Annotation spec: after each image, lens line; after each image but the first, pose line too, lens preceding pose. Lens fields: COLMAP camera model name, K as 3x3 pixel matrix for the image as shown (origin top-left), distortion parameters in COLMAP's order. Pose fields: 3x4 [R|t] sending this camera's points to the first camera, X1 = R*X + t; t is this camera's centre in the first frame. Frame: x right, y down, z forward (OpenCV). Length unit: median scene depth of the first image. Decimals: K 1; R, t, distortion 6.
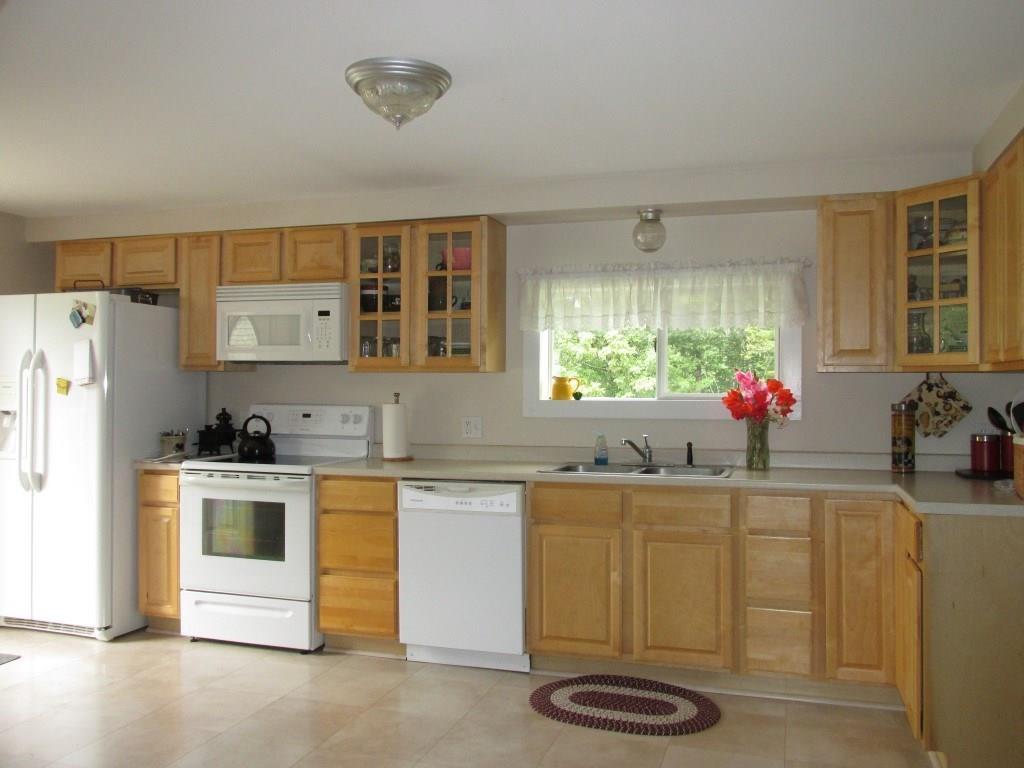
lens RADIAL K [[846.6, 0, 514.2], [0, 846.6, 382.4], [0, 0, 1]] dist [-0.037876, 0.017610]
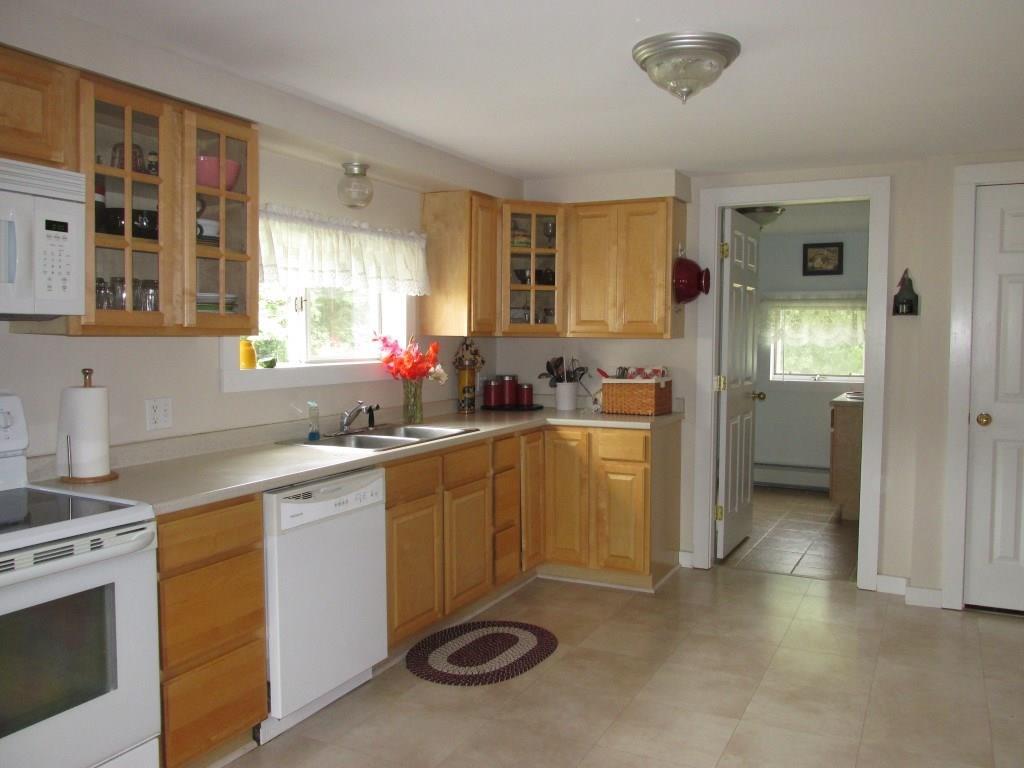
lens RADIAL K [[846.6, 0, 514.2], [0, 846.6, 382.4], [0, 0, 1]] dist [-0.037876, 0.017610]
pose [[0.155761, -0.058943, 0.986035, -0.769833], [-0.009788, 0.998077, 0.061209, -0.019748], [-0.987746, -0.019185, 0.154884, 0.685132]]
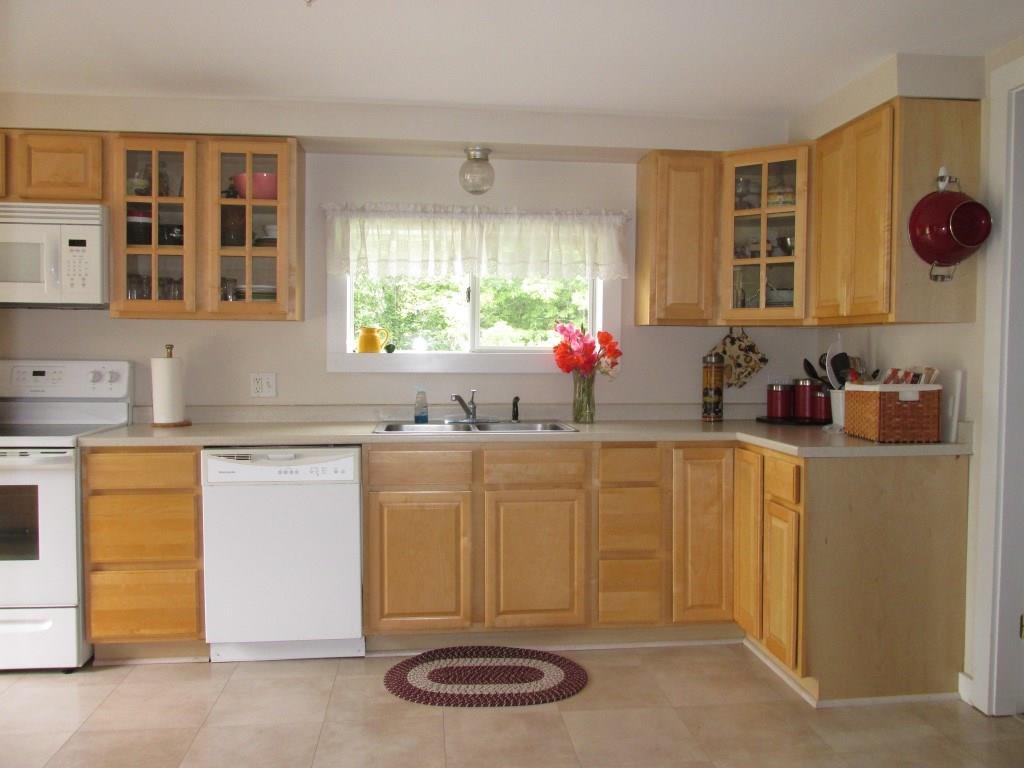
lens RADIAL K [[846.6, 0, 514.2], [0, 846.6, 382.4], [0, 0, 1]] dist [-0.037876, 0.017610]
pose [[0.912489, -0.012915, 0.408898, -0.189958], [-0.006834, 0.998881, 0.046798, 0.009588], [-0.409045, -0.045497, 0.911379, 0.124964]]
